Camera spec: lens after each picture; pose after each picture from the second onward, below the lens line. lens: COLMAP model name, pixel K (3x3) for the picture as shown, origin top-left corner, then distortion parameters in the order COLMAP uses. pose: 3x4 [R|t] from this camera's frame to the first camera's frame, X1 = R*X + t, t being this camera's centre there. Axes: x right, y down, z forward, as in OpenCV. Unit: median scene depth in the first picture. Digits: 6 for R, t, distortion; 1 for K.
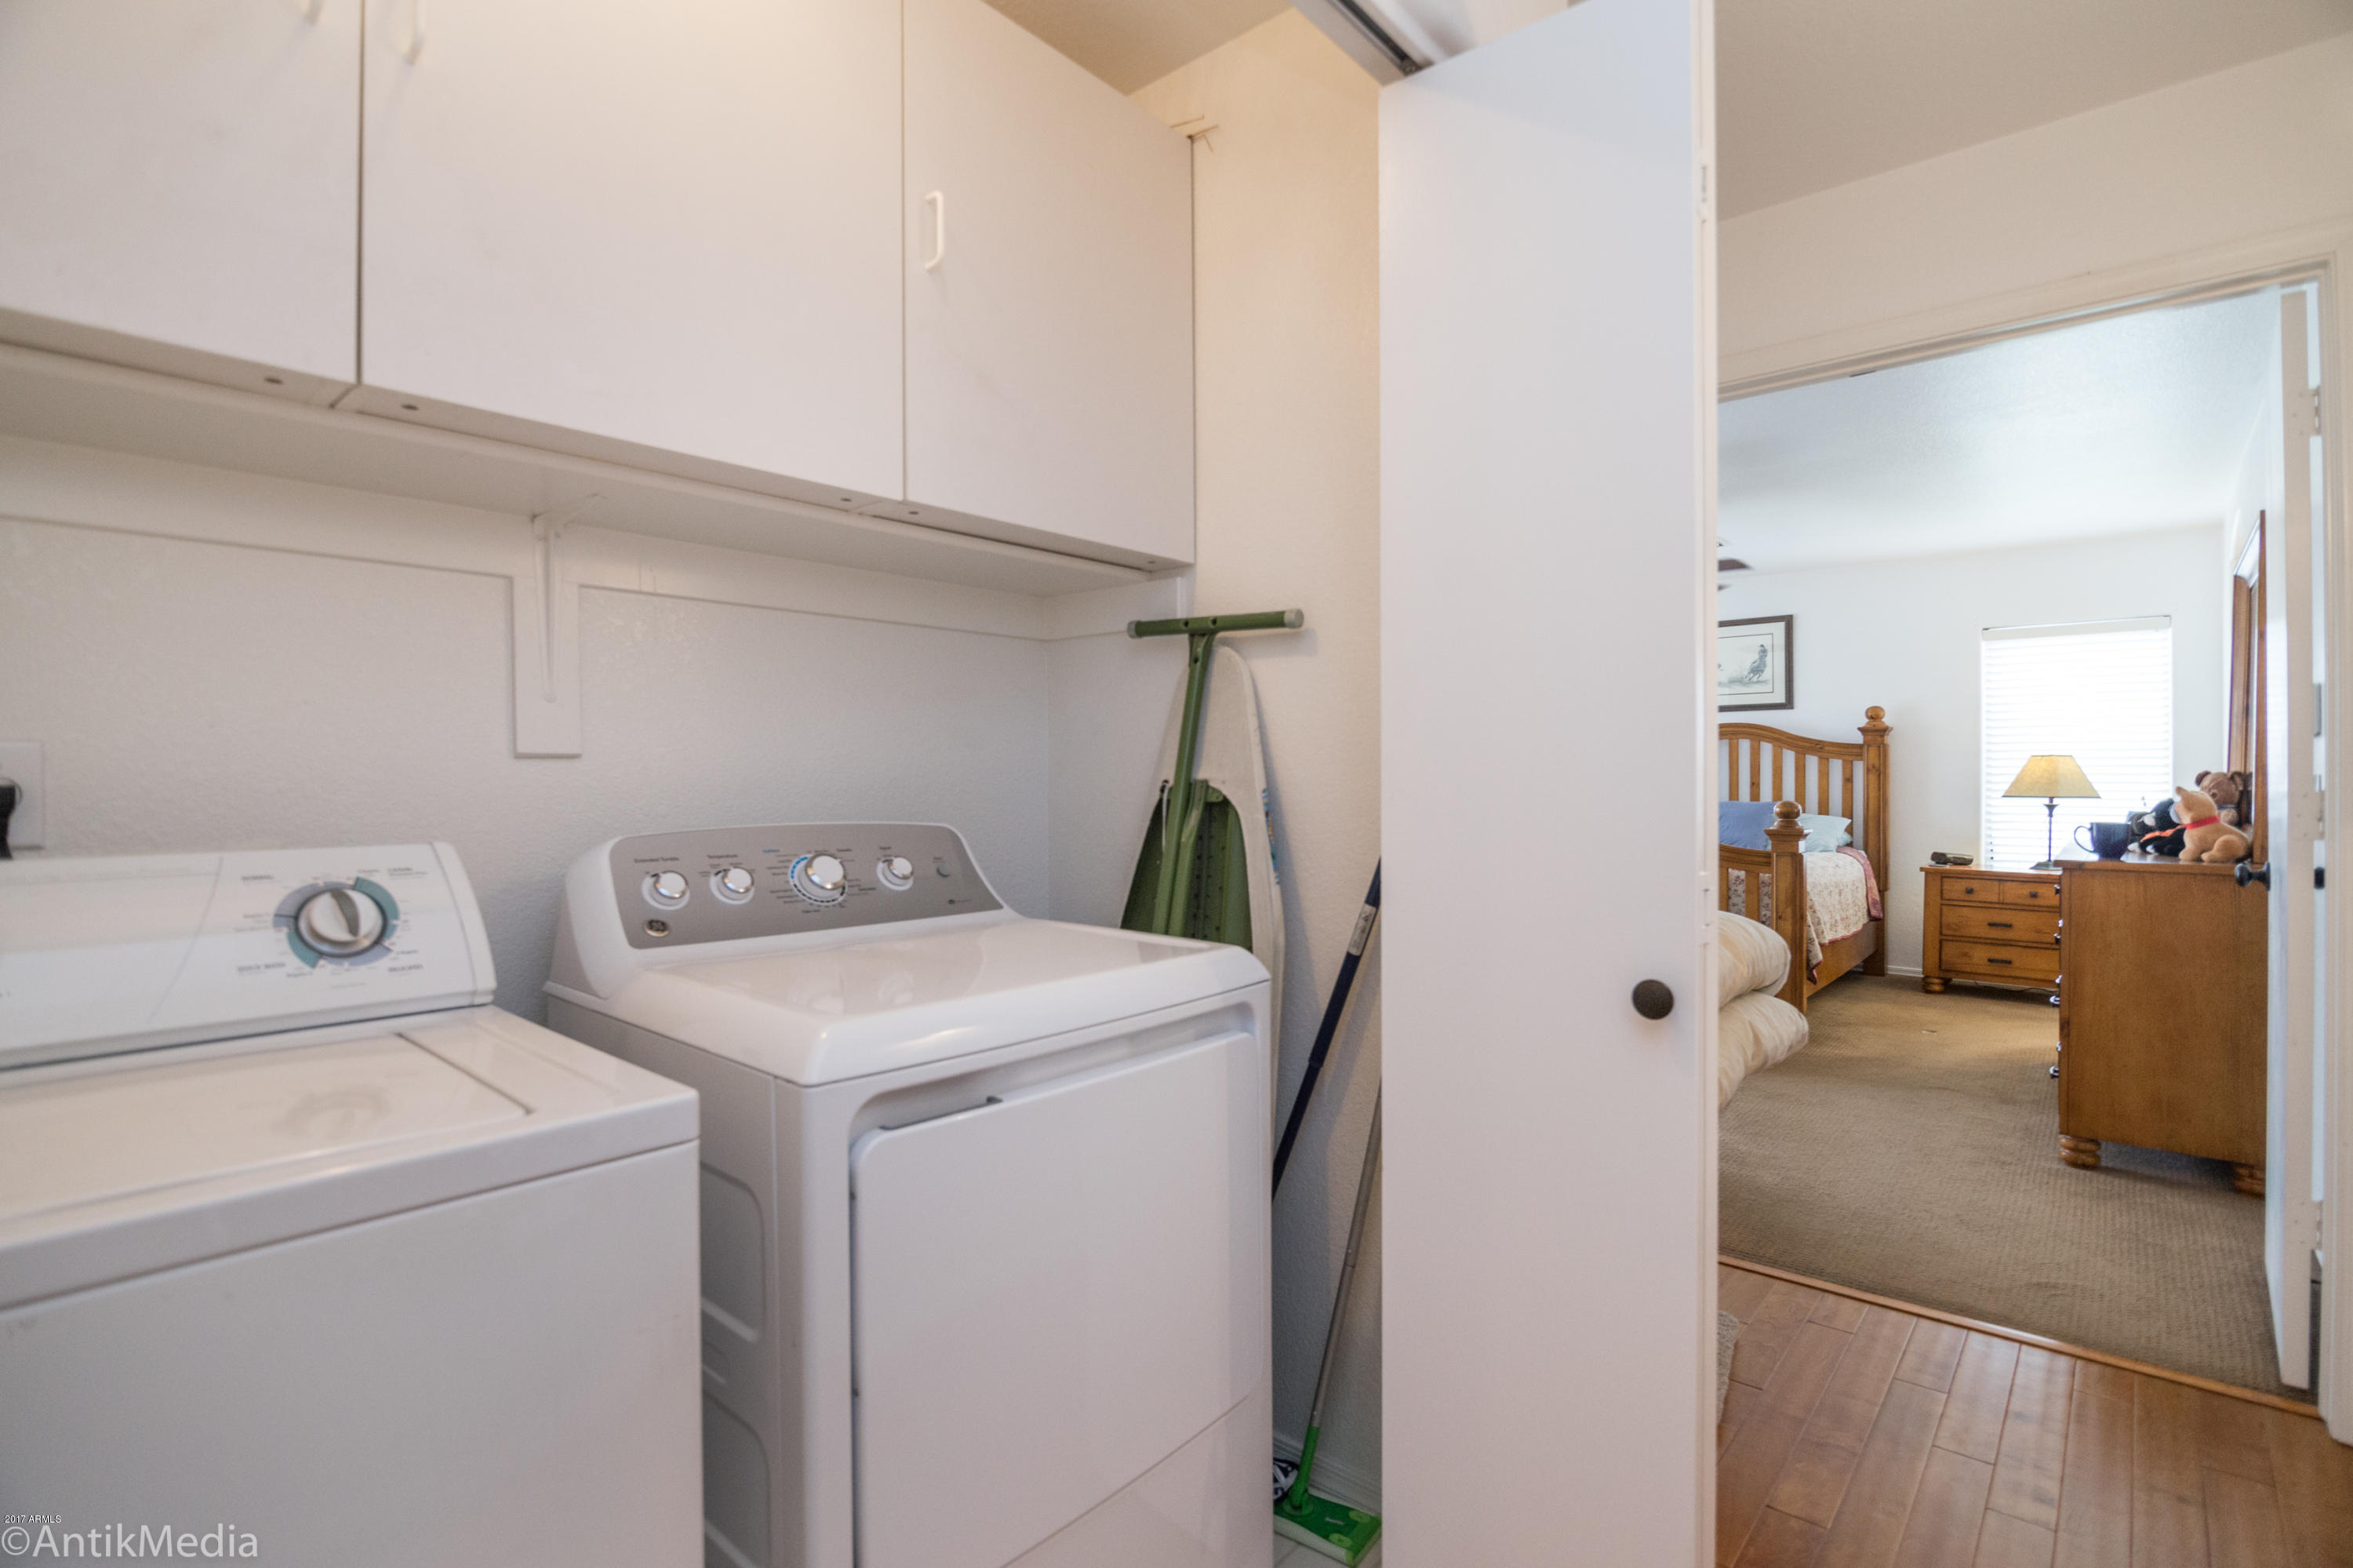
lens RADIAL K [[1099.5, 0, 1176.4], [0, 1099.5, 778.1], [0, 0, 1]] dist [-0.009652, -0.005859]
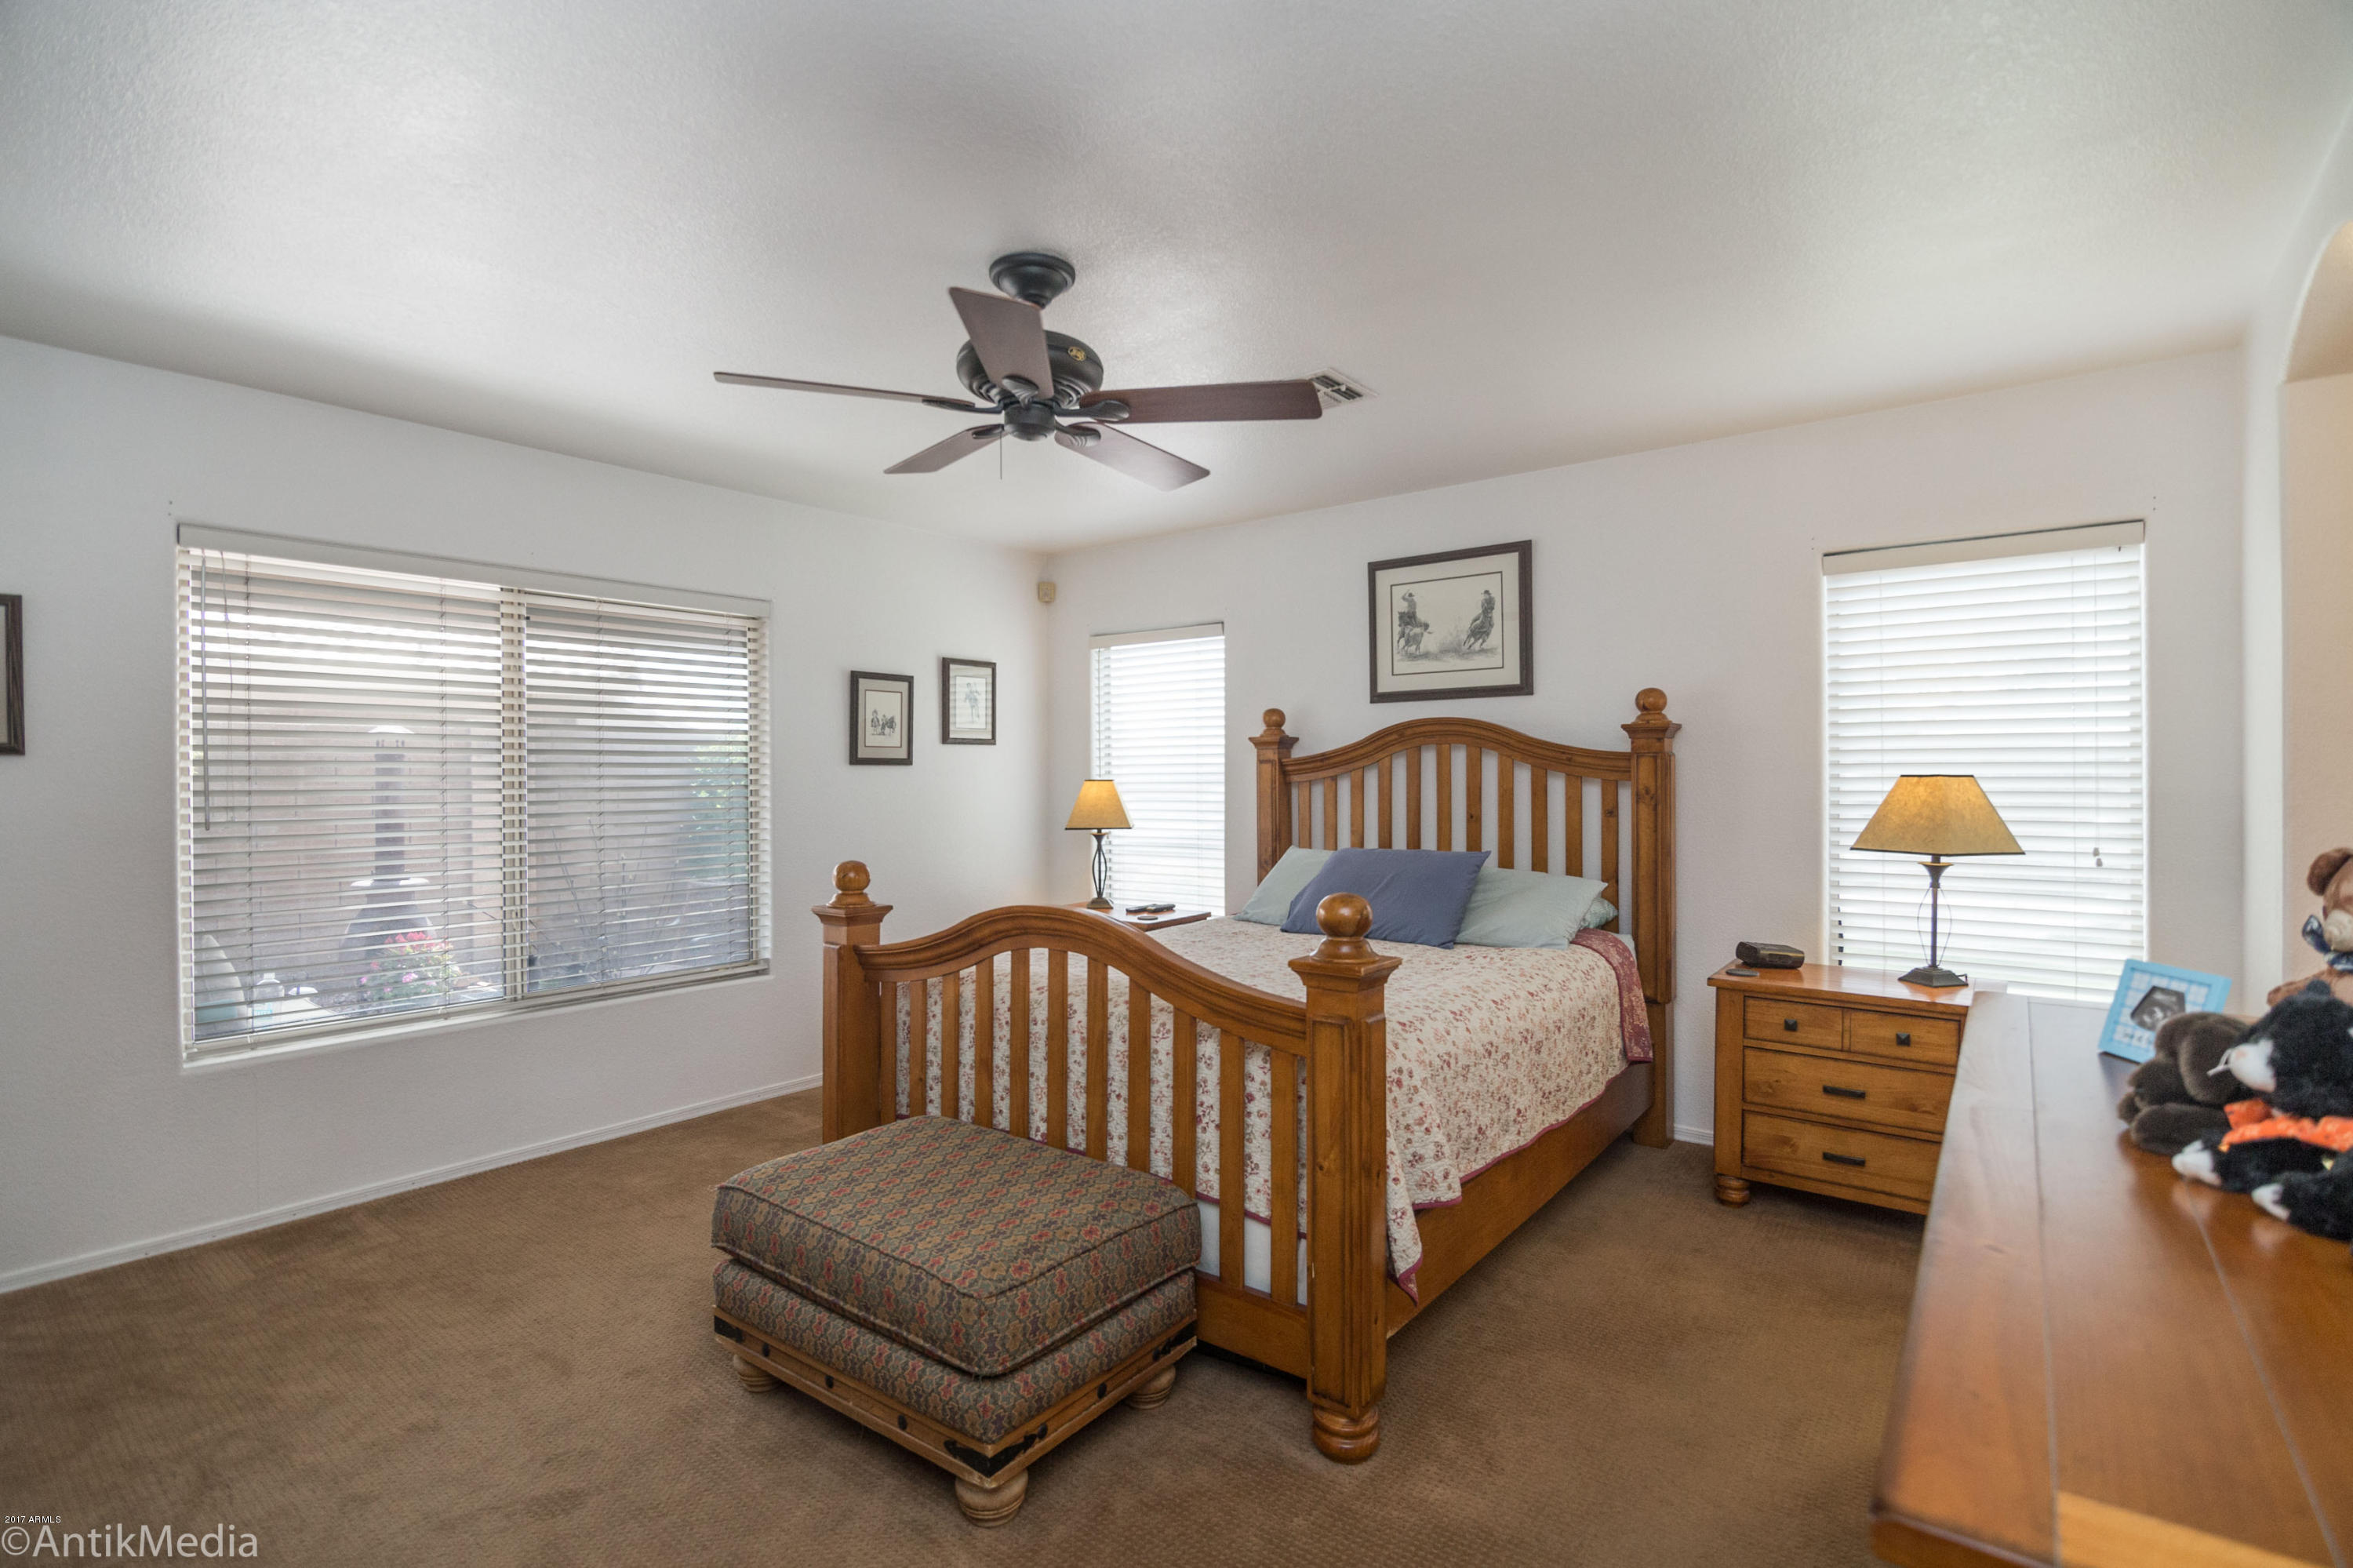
lens RADIAL K [[1099.5, 0, 1177.0], [0, 1099.5, 779.8], [0, 0, 1]] dist [-0.009652, -0.005859]
pose [[0.998246, -0.002909, 0.059124, 0.362063], [0.002871, 0.999996, 0.000727, -0.018776], [-0.059126, -0.000556, 0.998250, 0.440895]]
